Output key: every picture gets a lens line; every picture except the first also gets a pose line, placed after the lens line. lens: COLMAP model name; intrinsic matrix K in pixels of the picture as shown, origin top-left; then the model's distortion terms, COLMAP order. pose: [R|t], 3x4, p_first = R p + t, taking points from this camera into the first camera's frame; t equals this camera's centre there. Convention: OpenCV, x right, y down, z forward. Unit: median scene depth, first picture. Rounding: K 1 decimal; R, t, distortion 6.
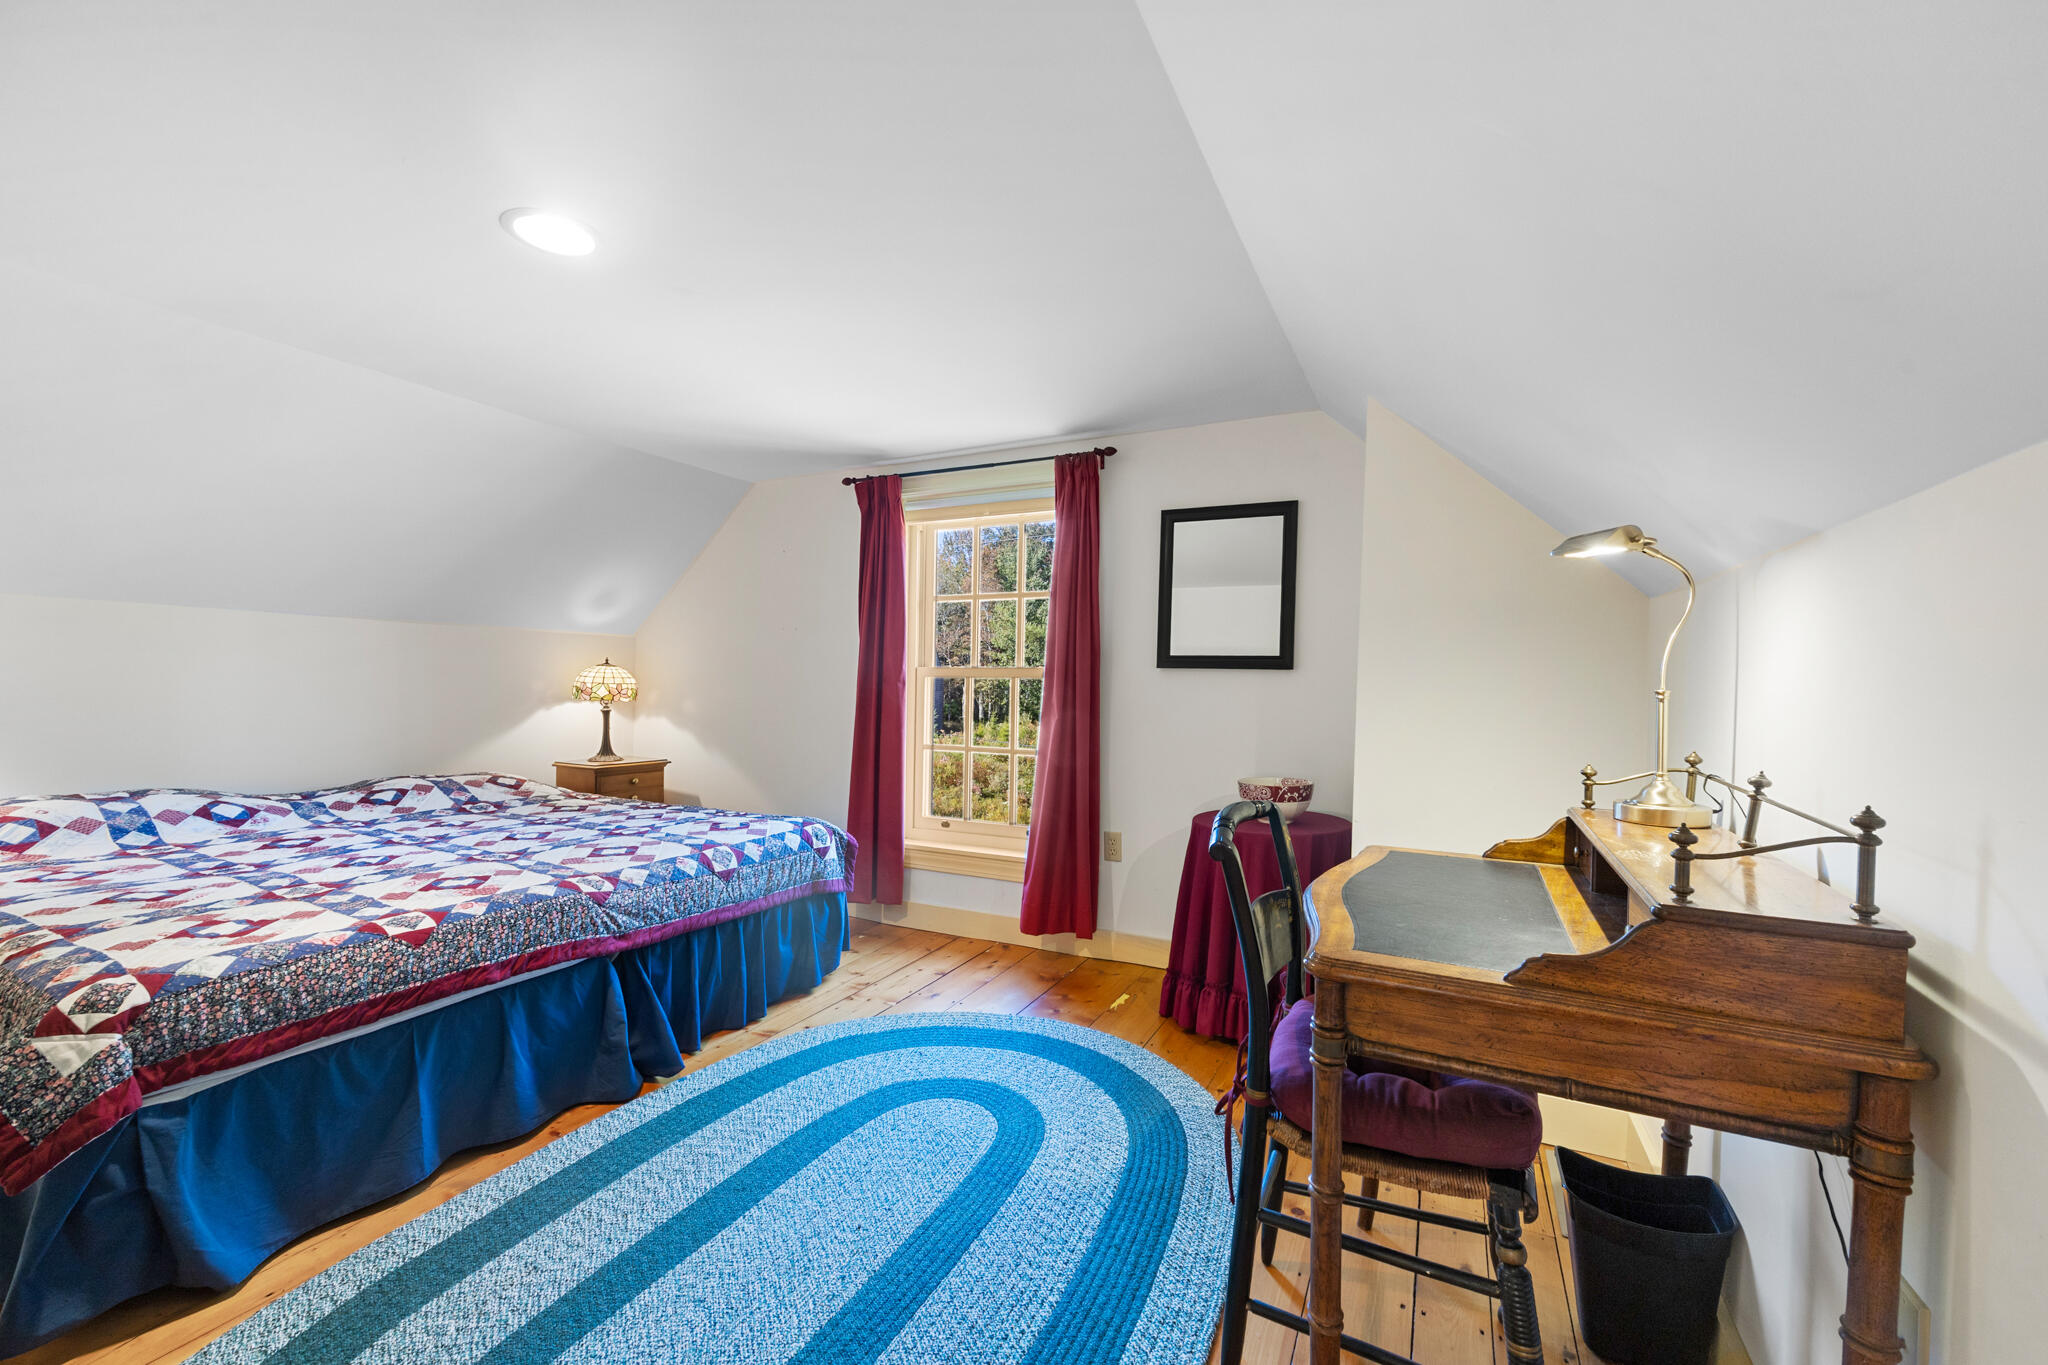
lens RADIAL K [[810.5, 0, 1027.4], [0, 810.5, 670.1], [0, 0, 1]] dist [-0.007511, -0.000036]
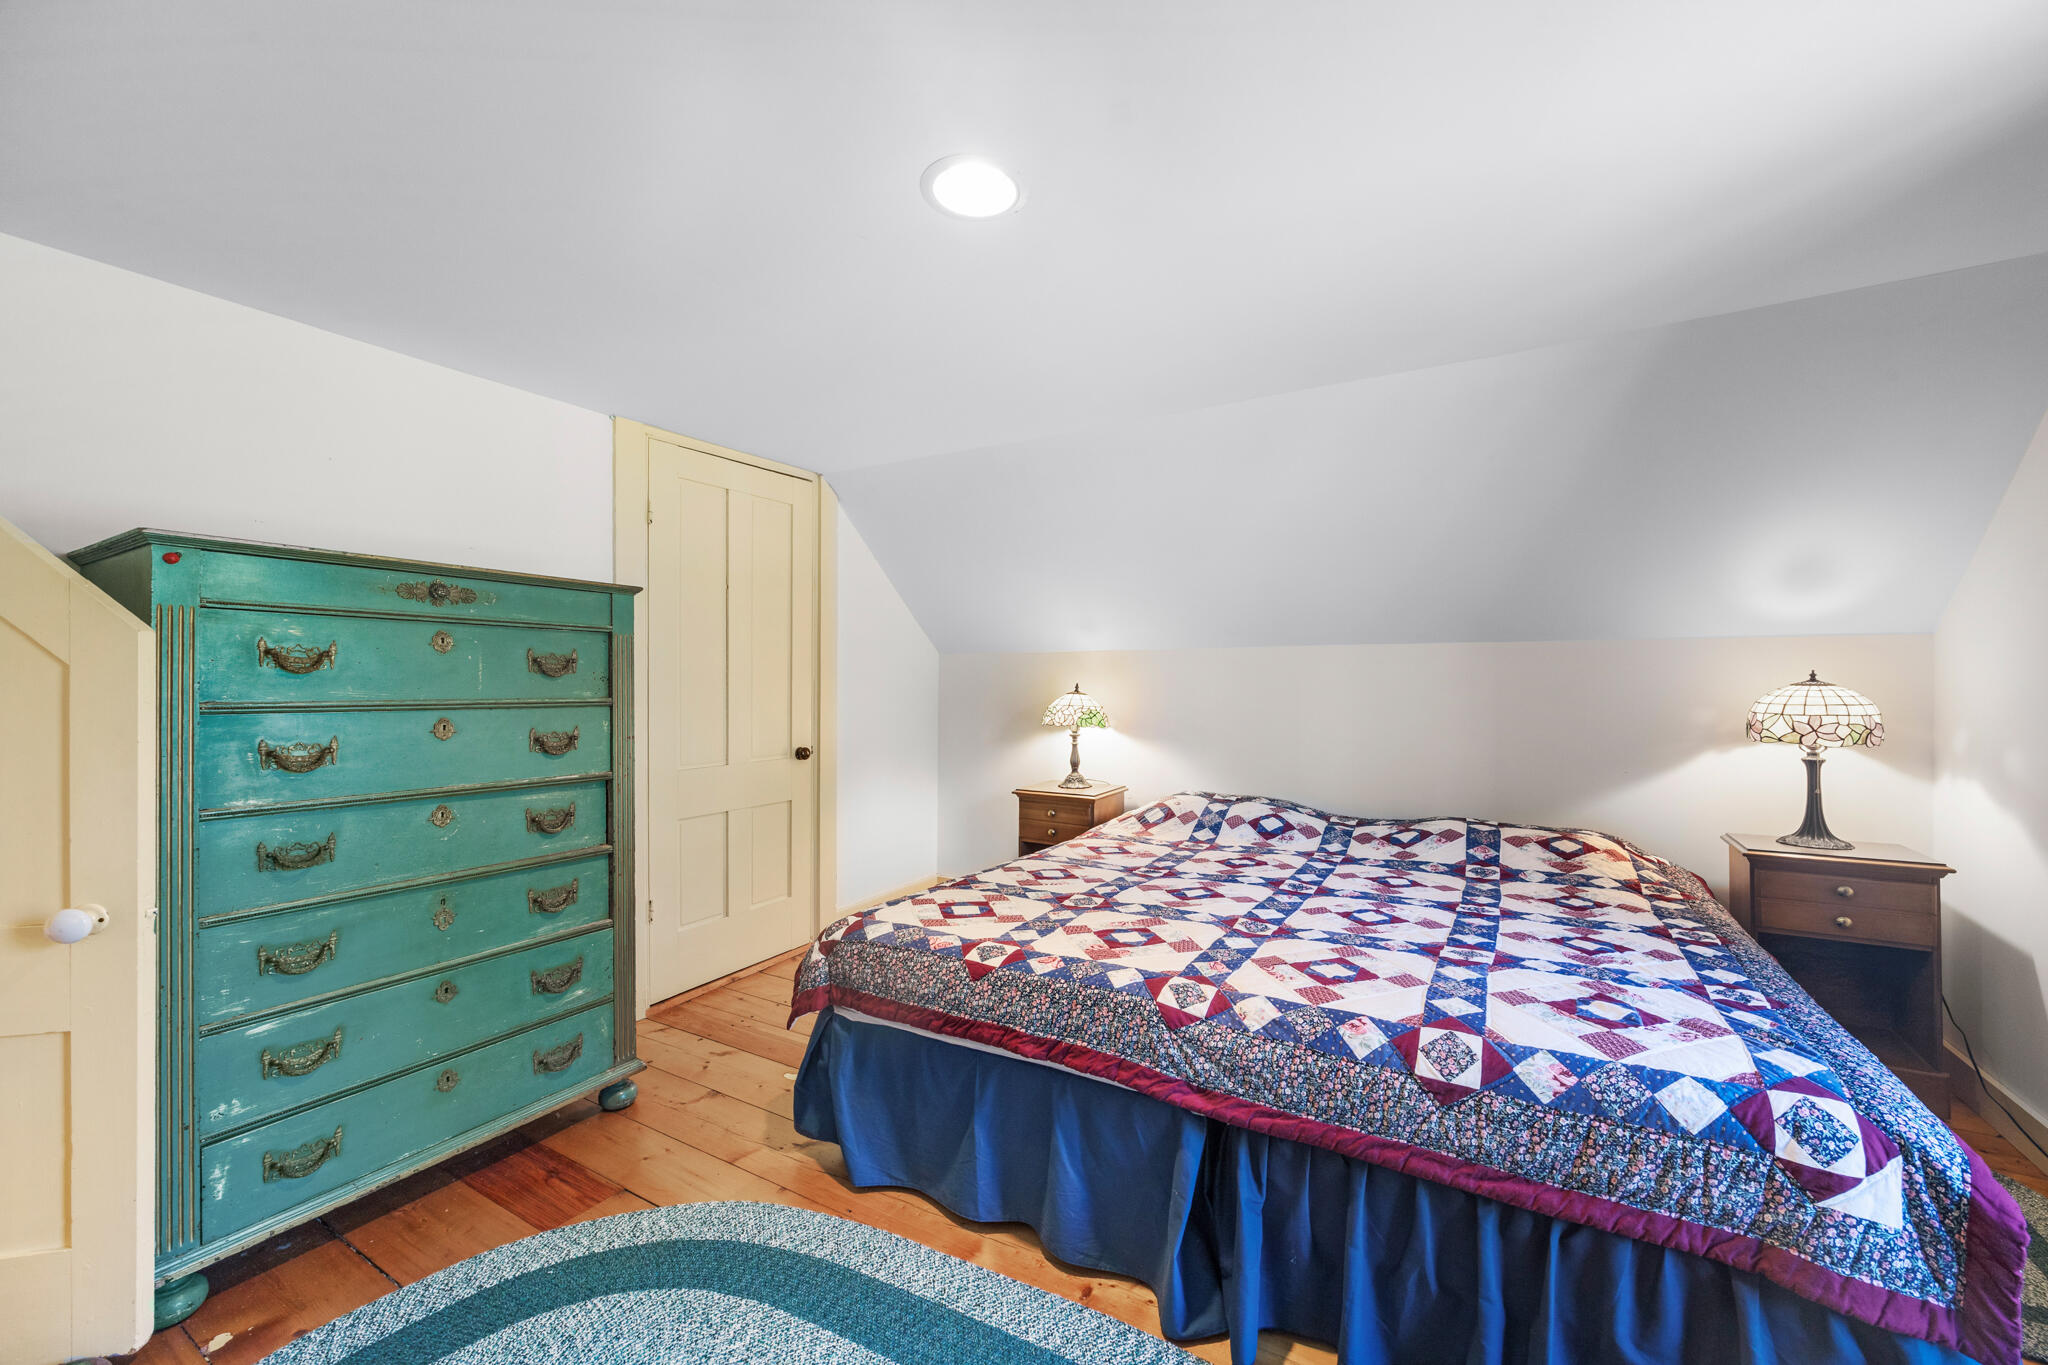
lens RADIAL K [[790.6, 0, 1030.7], [0, 790.6, 699.1], [0, 0, 1]] dist [-0.001989, -0.000278]
pose [[-0.055184, -0.010970, -0.998416, 0.140082], [0.011063, 0.999872, -0.011597, 0.008936], [0.998415, -0.011685, -0.055056, 0.764961]]
